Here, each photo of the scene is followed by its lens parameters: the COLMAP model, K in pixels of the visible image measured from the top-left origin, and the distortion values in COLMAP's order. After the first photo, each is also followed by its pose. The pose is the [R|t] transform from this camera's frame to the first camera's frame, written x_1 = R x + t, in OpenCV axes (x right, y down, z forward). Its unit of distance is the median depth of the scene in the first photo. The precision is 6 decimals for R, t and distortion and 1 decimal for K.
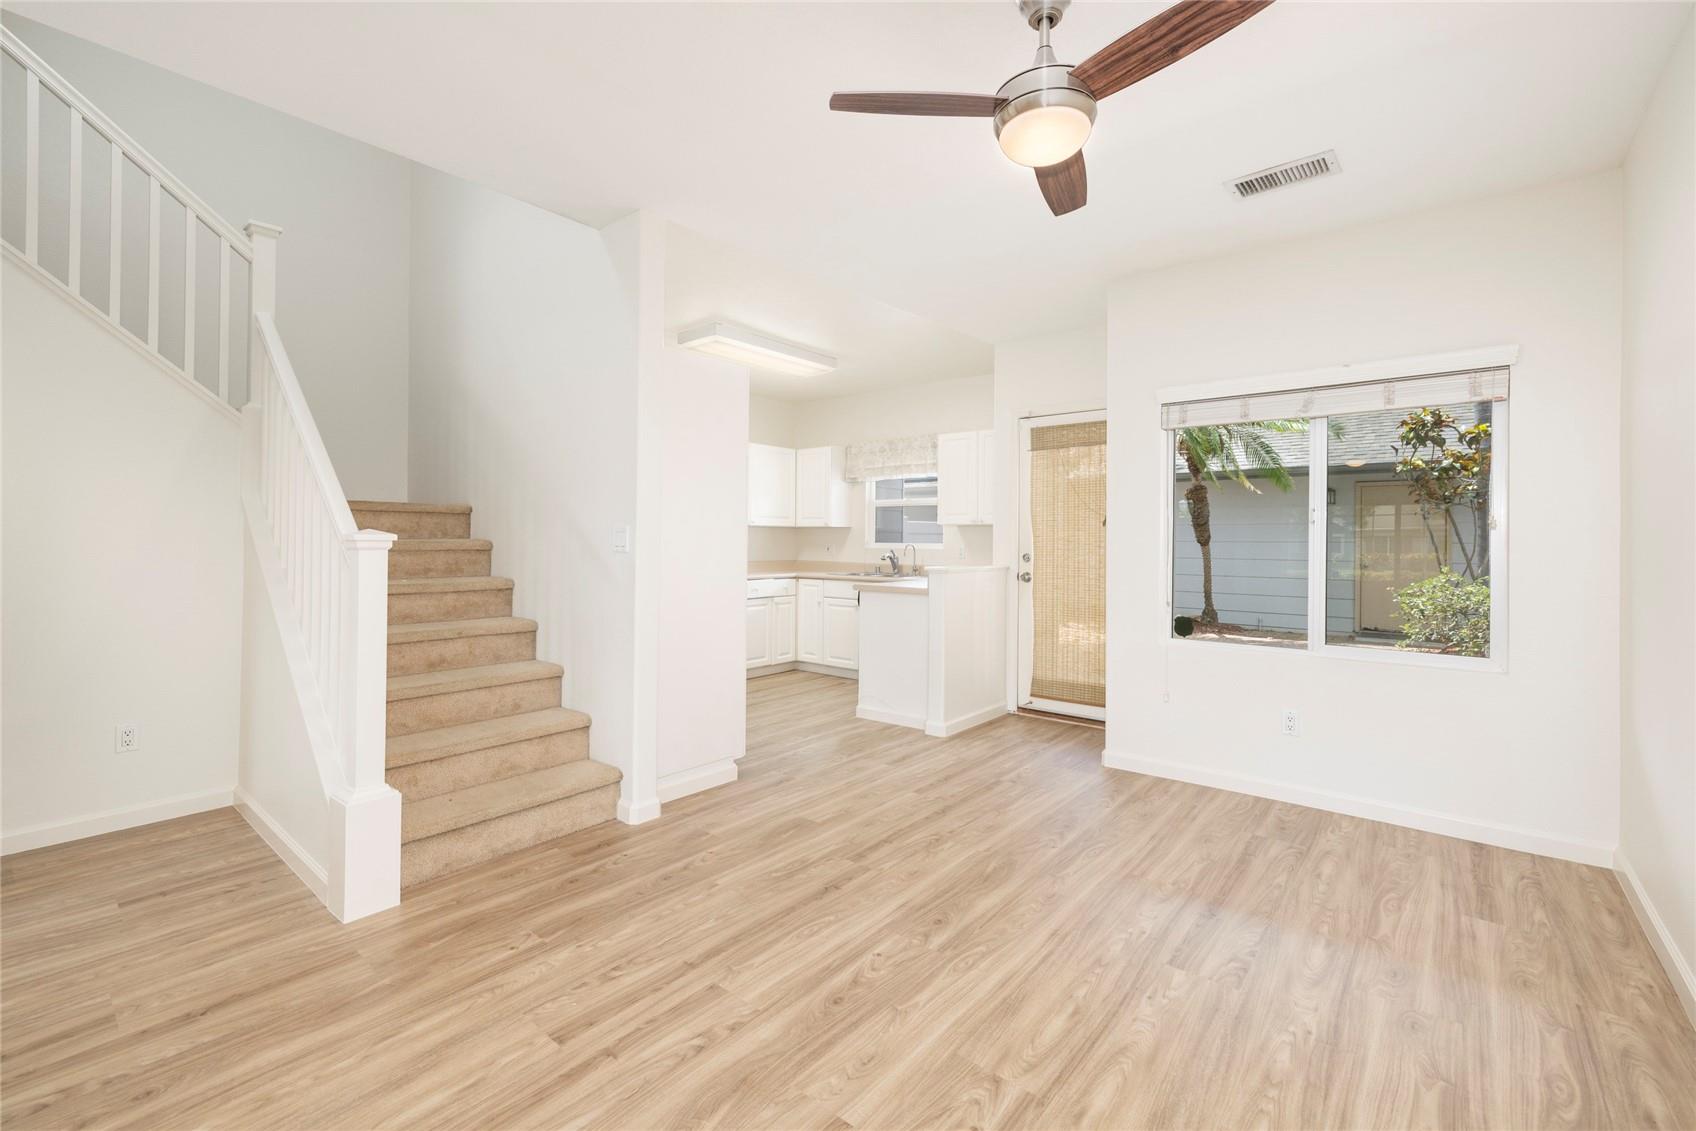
lens RADIAL K [[721.1, 0, 844.2], [0, 721.1, 561.6], [0, 0, 1]] dist [-0.000547, -0.000466]
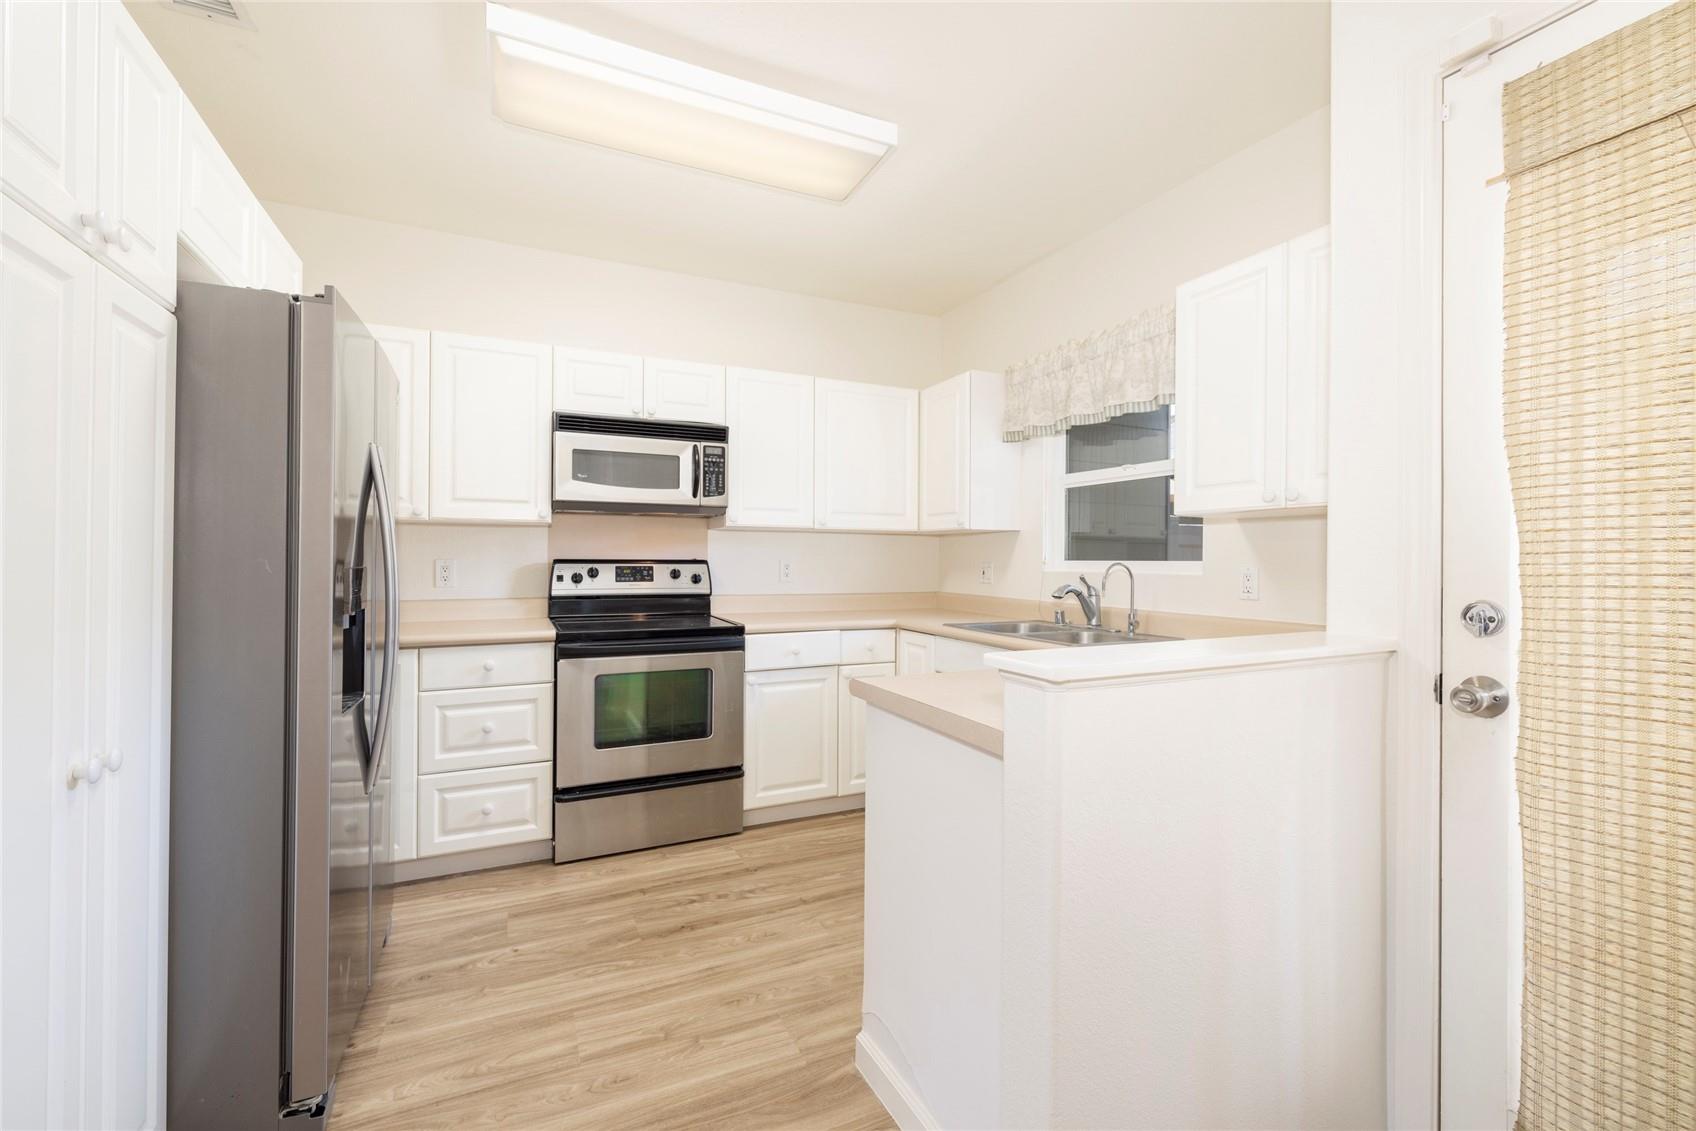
lens RADIAL K [[715.5, 0, 852.8], [0, 715.5, 558.5], [0, 0, 1]] dist [0.001039, 0.000264]
pose [[0.910271, -0.001225, -0.414011, 0.270450], [-0.011515, 0.999534, -0.028277, -0.028576], [0.413852, 0.030507, 0.909833, 1.178540]]
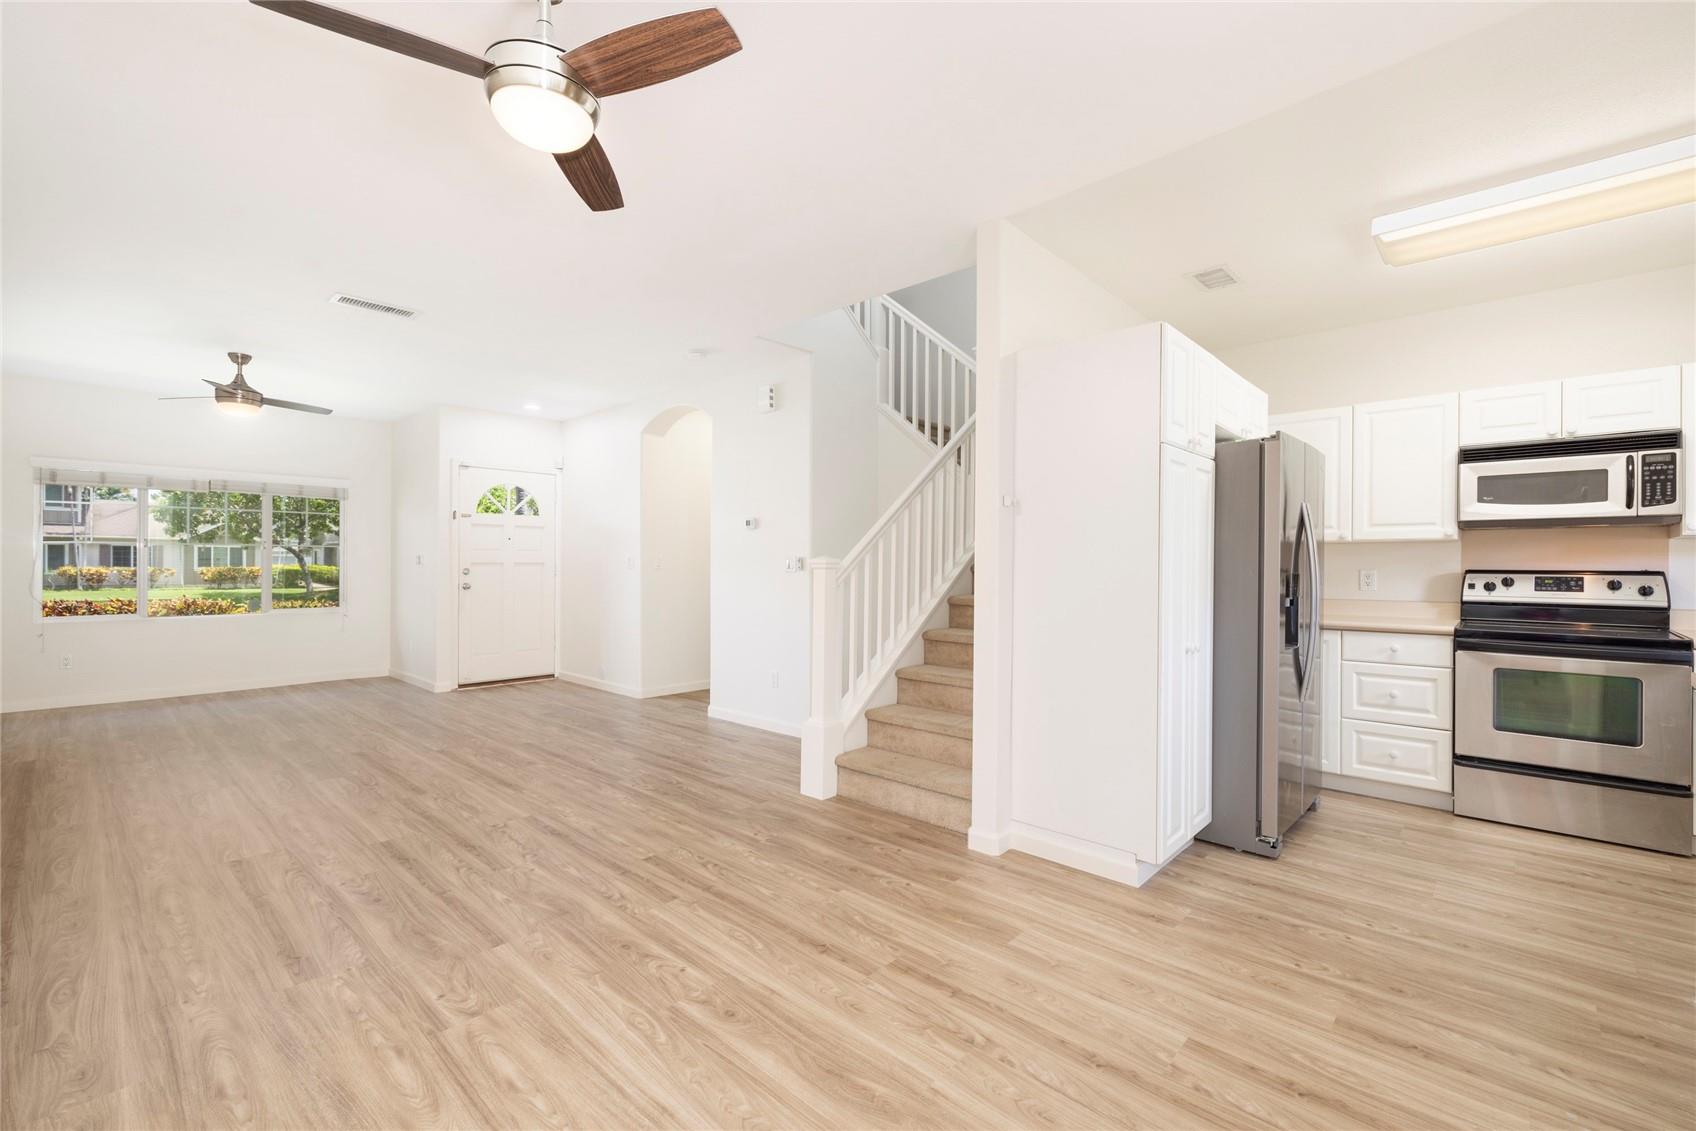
lens RADIAL K [[721.1, 0, 844.2], [0, 721.1, 561.6], [0, 0, 1]] dist [-0.000547, -0.000466]
pose [[-0.049816, -0.009706, -0.998711, 0.772033], [-0.034339, 0.999378, -0.007999, -0.018909], [0.998168, 0.033896, -0.050119, 0.924842]]
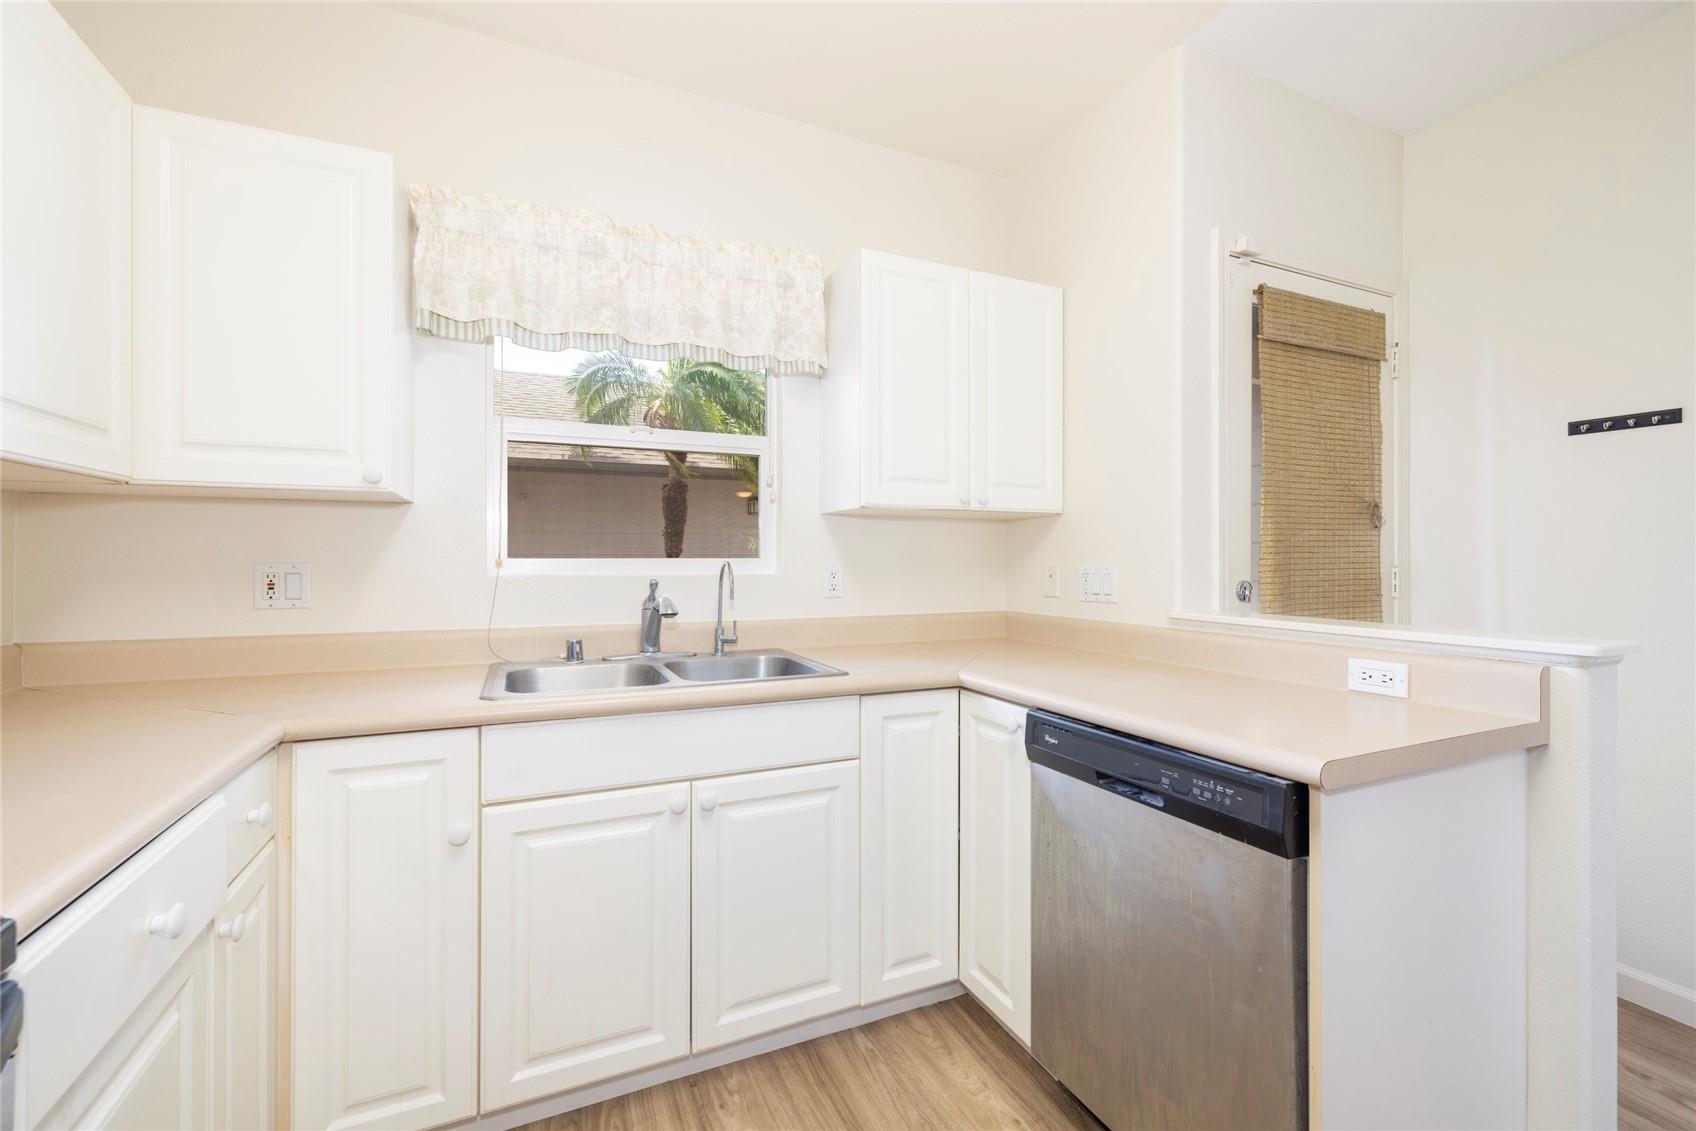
lens RADIAL K [[721.1, 0, 844.2], [0, 721.1, 561.6], [0, 0, 1]] dist [-0.000547, -0.000466]
pose [[0.433919, -0.009616, 0.900901, -0.393931], [0.024760, 0.999693, -0.001255, -0.049885], [-0.900612, 0.022851, 0.434023, 1.769608]]
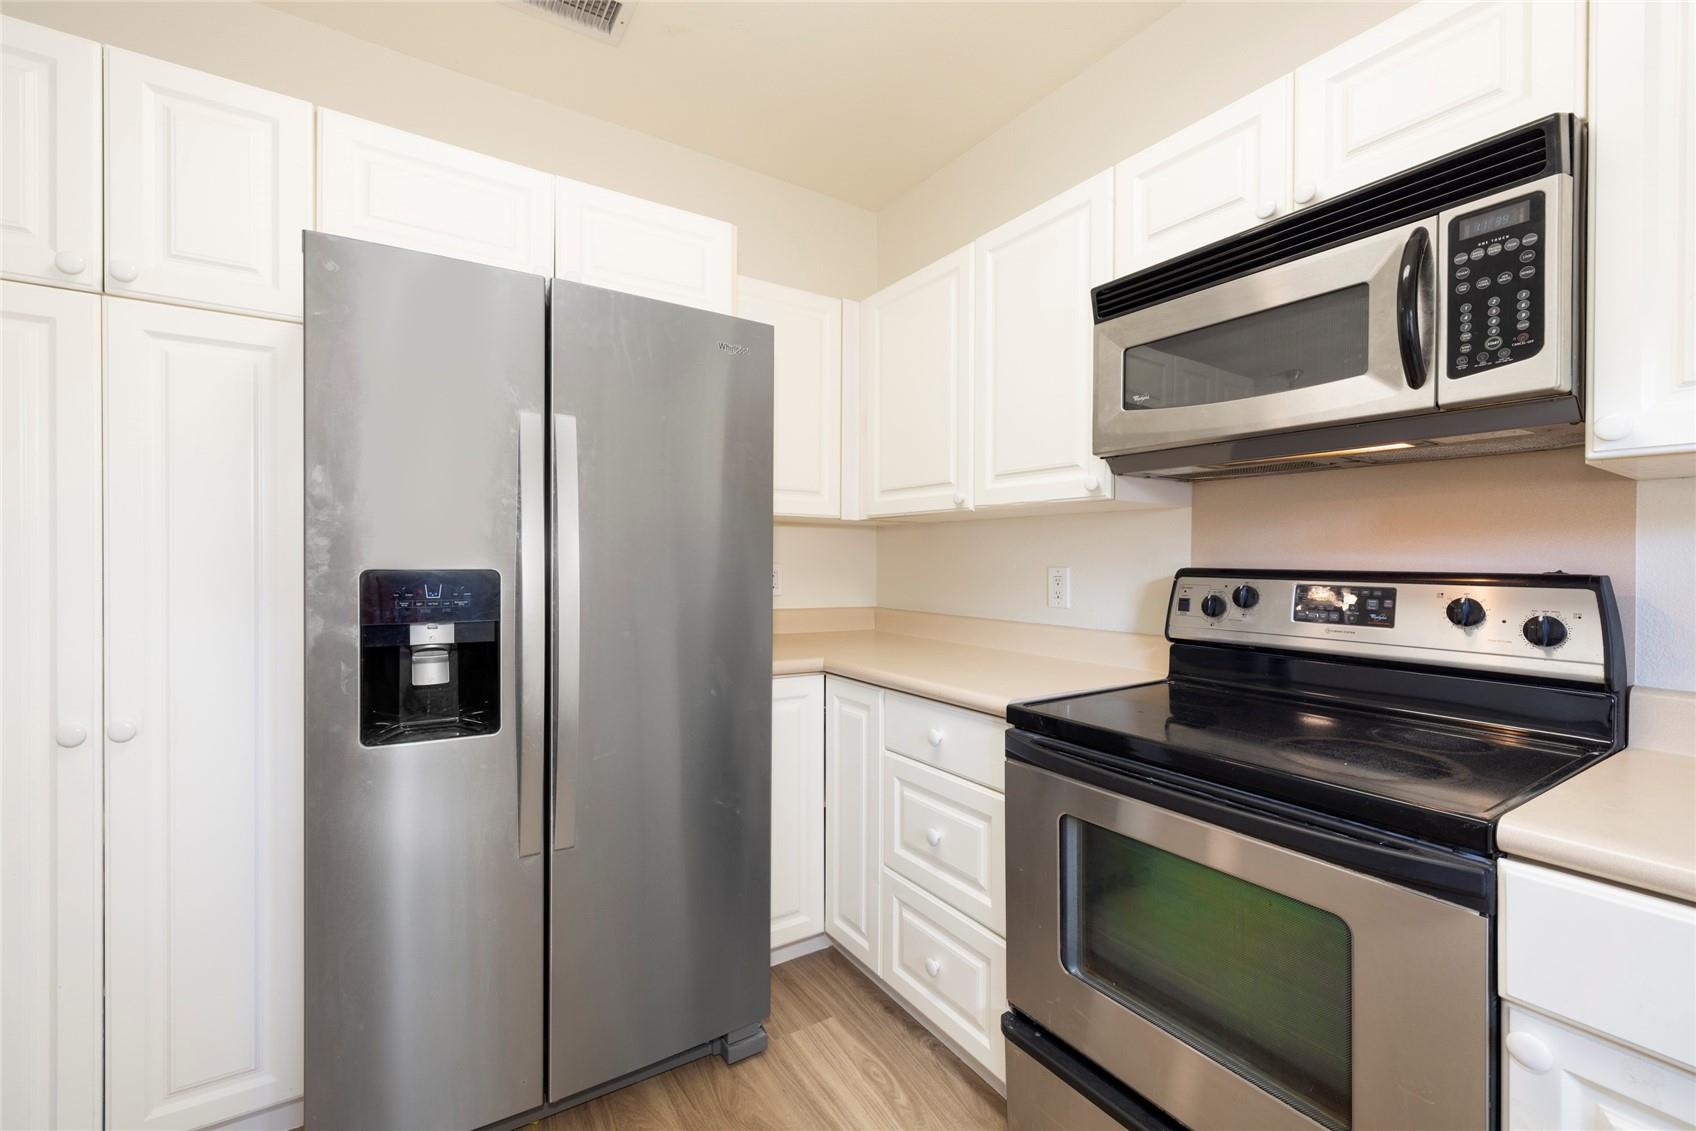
lens RADIAL K [[711.6, 0, 839.1], [0, 711.6, 561.9], [0, 0, 1]] dist [0.000216, 0.000120]
pose [[-0.309079, -0.005225, -0.951022, 0.024912], [-0.038731, 0.999224, 0.007097, -0.052761], [0.950247, 0.039027, -0.309042, 1.937345]]
